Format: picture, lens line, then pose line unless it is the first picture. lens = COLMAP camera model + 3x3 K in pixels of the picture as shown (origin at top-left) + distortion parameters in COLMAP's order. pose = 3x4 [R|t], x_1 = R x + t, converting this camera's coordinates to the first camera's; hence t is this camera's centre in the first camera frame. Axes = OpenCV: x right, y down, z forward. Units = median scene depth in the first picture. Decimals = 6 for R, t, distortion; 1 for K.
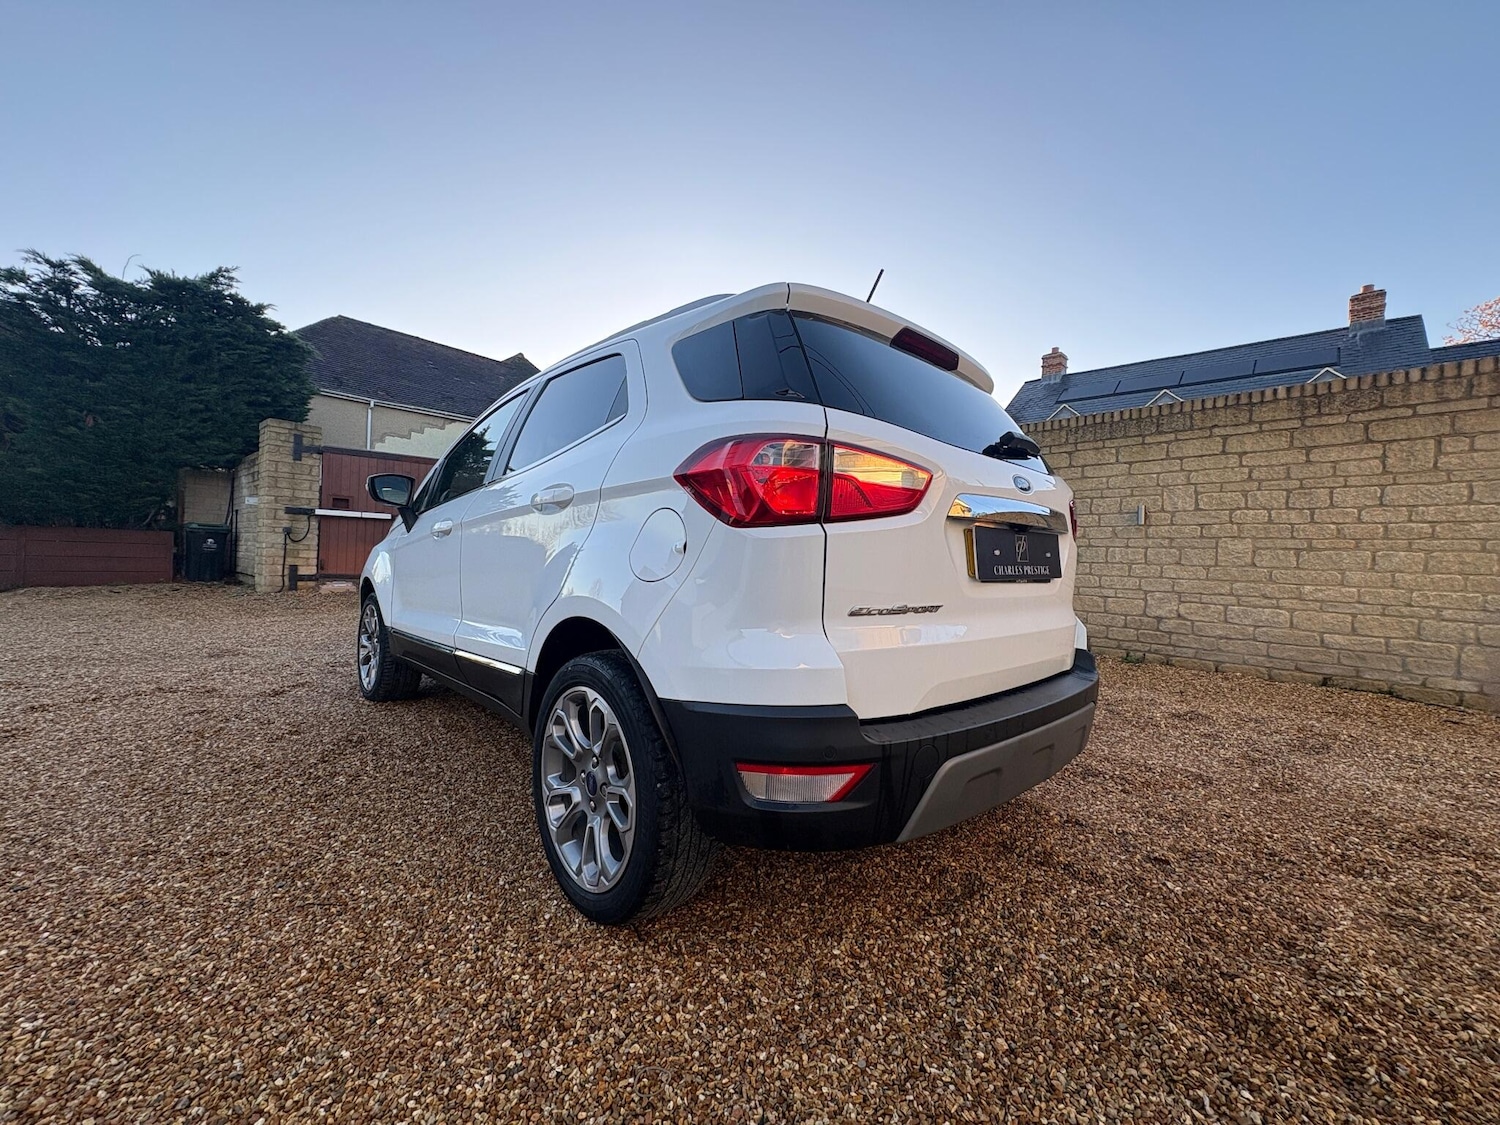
lens RADIAL K [[594.6, 0, 756.5], [0, 594.6, 565.2], [0, 0, 1]] dist [-0.002032, 0.003881]
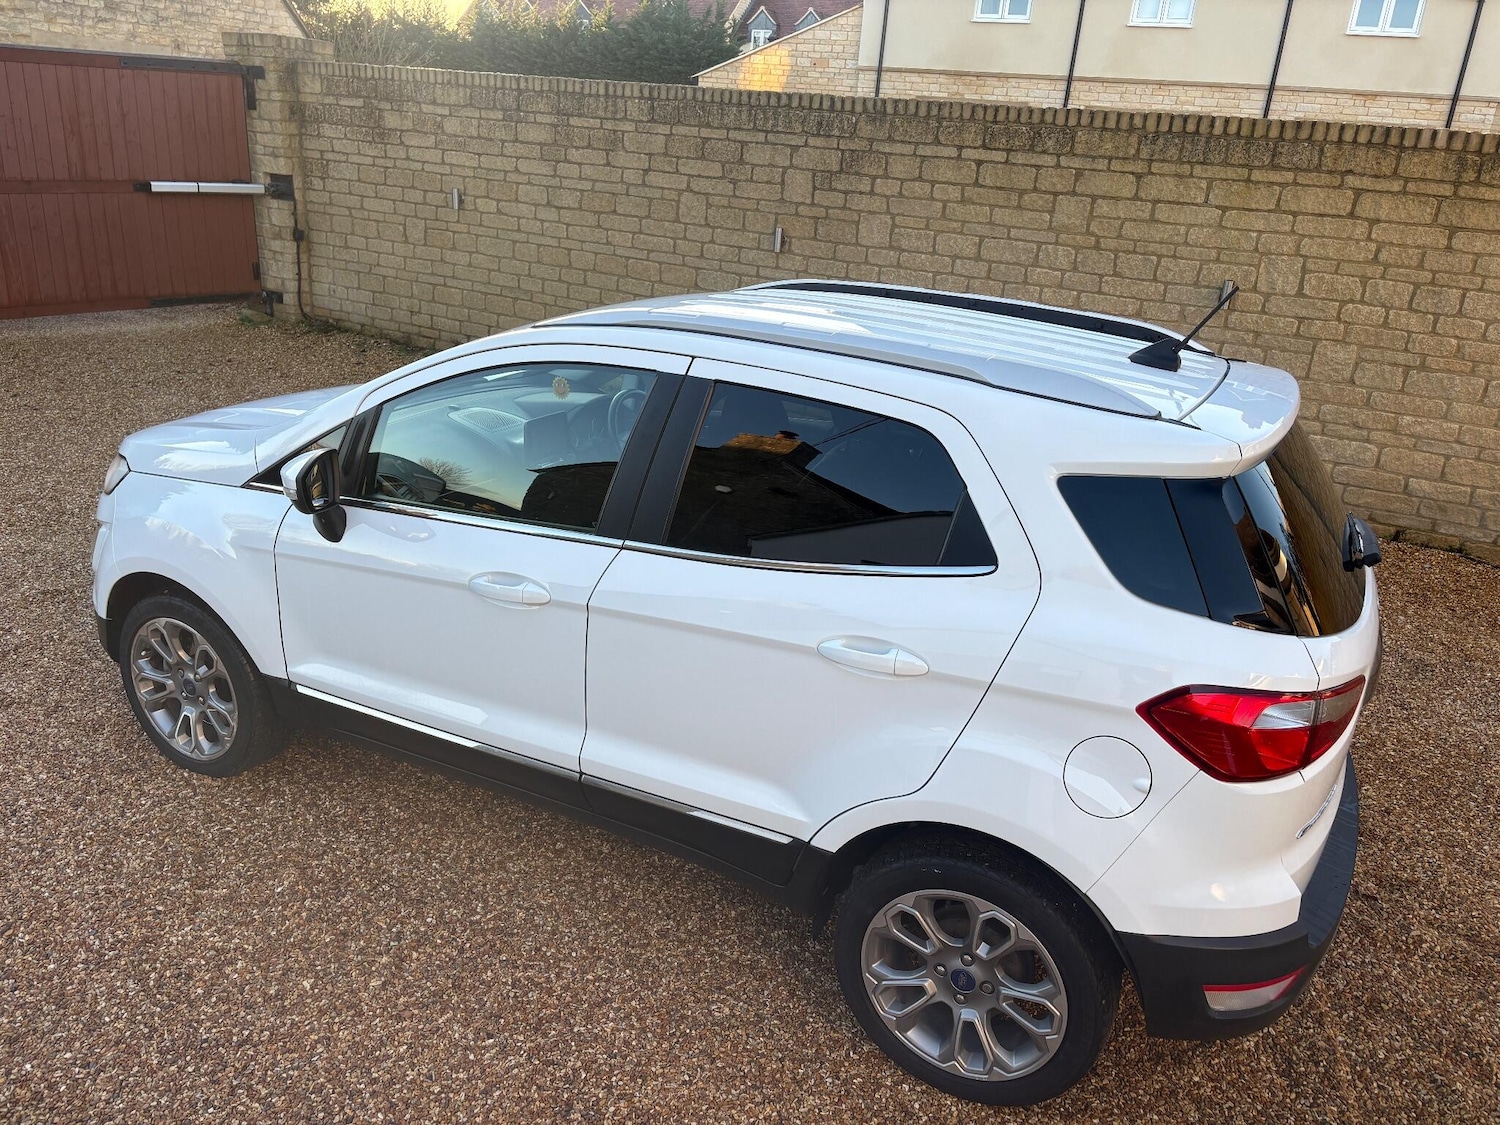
lens RADIAL K [[1128.8, 0, 757.5], [0, 1128.8, 568.5], [0, 0, 1]] dist [0.053602, -0.056108]
pose [[0.940231, -0.092210, 0.327814, -0.355125], [-0.032570, 0.933878, 0.356106, -0.274030], [-0.338975, -0.345499, 0.875058, -0.069530]]
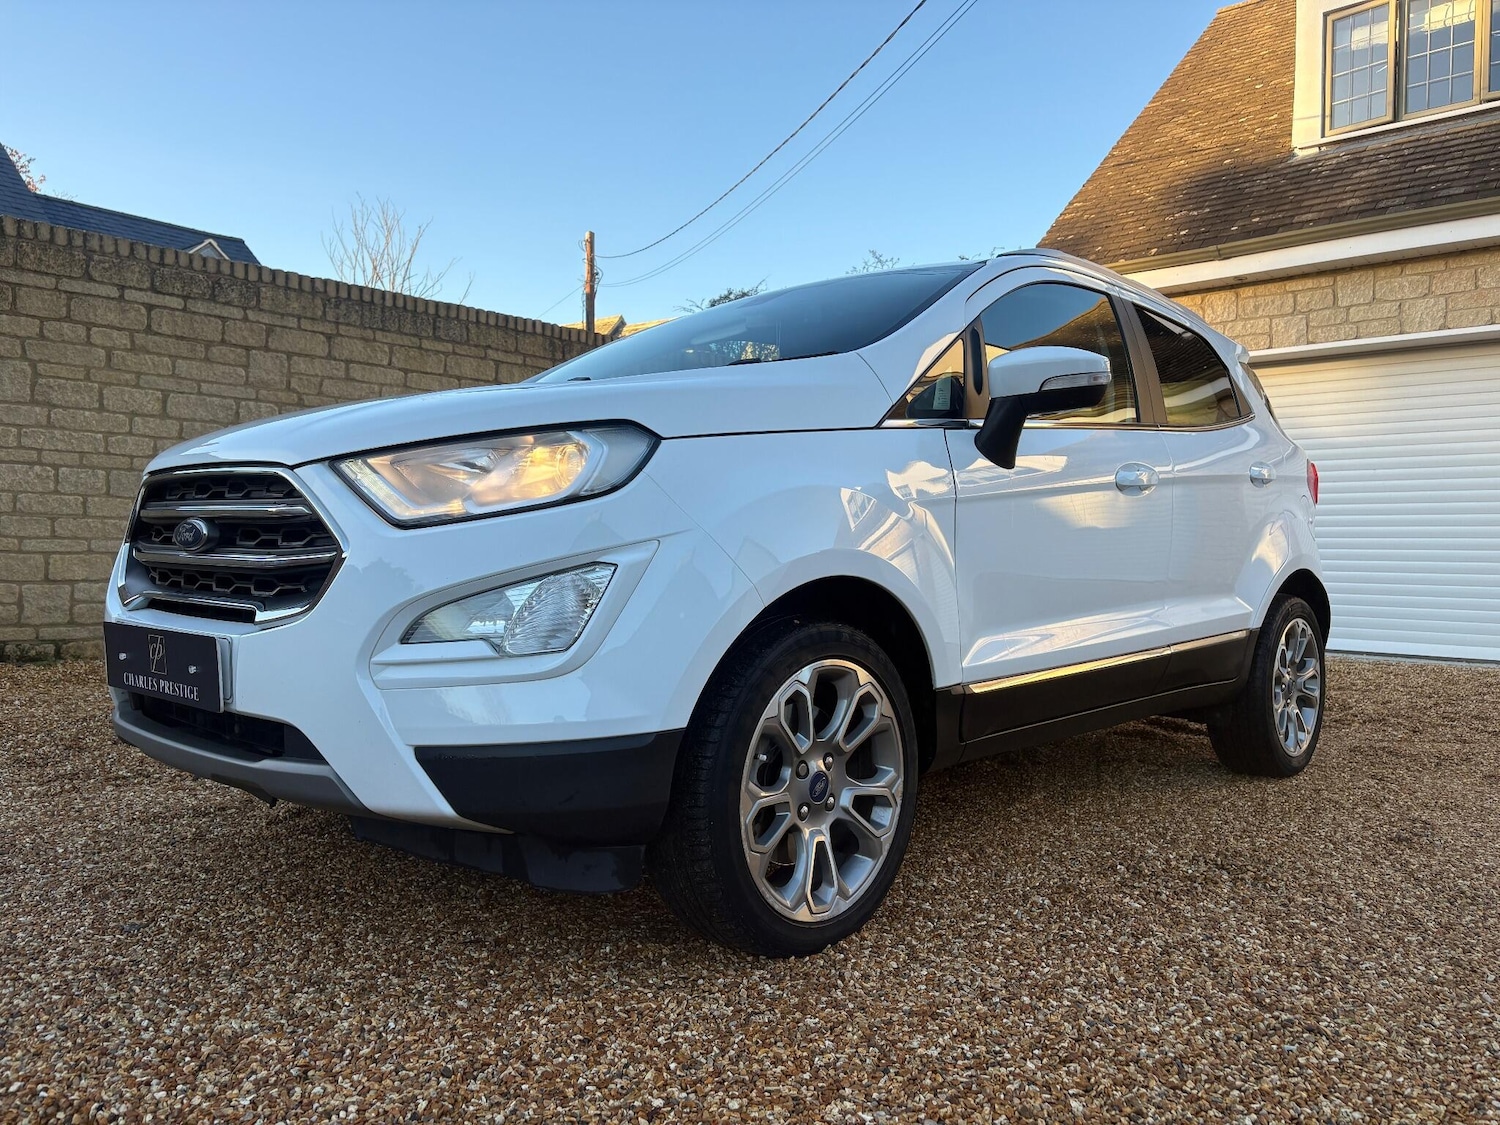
lens RADIAL K [[1130.2, 0, 754.0], [0, 1130.2, 574.1], [0, 0, 1]] dist [0.052430, -0.057674]
pose [[-0.068132, -0.058795, 0.995942, -0.930146], [-0.012176, 0.998237, 0.058097, -0.013419], [-0.997602, -0.008169, -0.068728, 0.794532]]
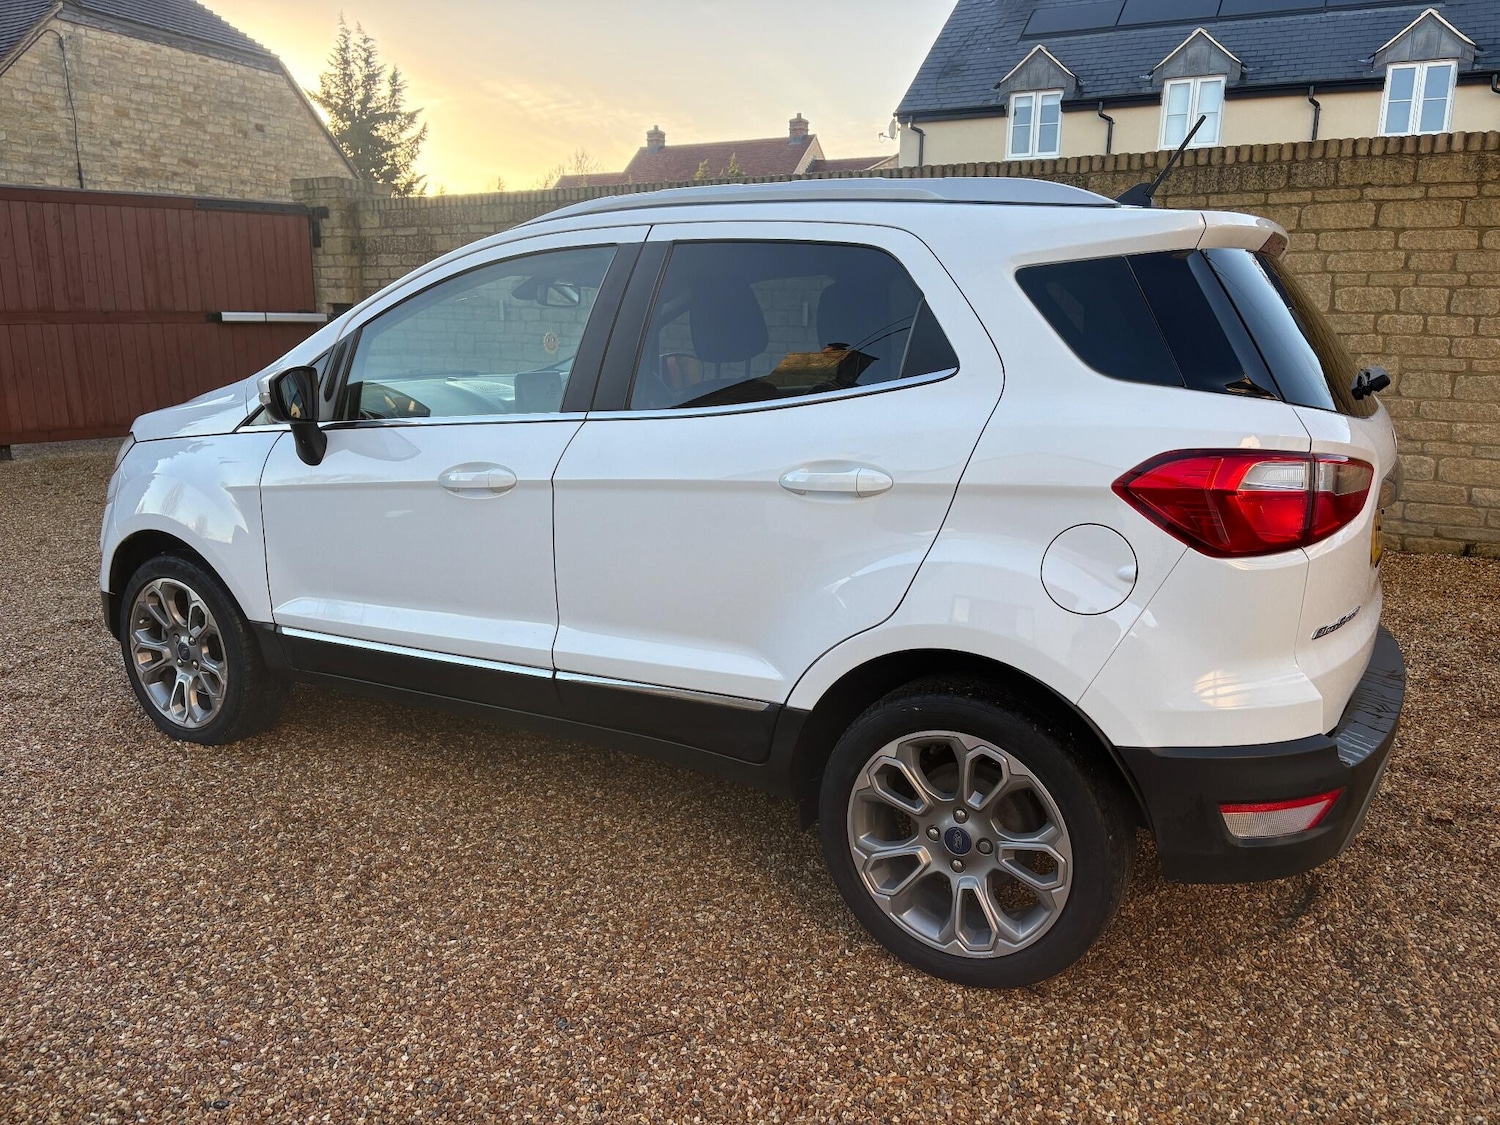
lens RADIAL K [[1130.2, 0, 754.0], [0, 1130.2, 574.1], [0, 0, 1]] dist [0.052430, -0.057674]
pose [[0.957547, -0.088177, 0.274461, -0.309203], [0.027252, 0.975496, 0.218324, -0.113918], [-0.286986, -0.201576, 0.936486, -0.107566]]
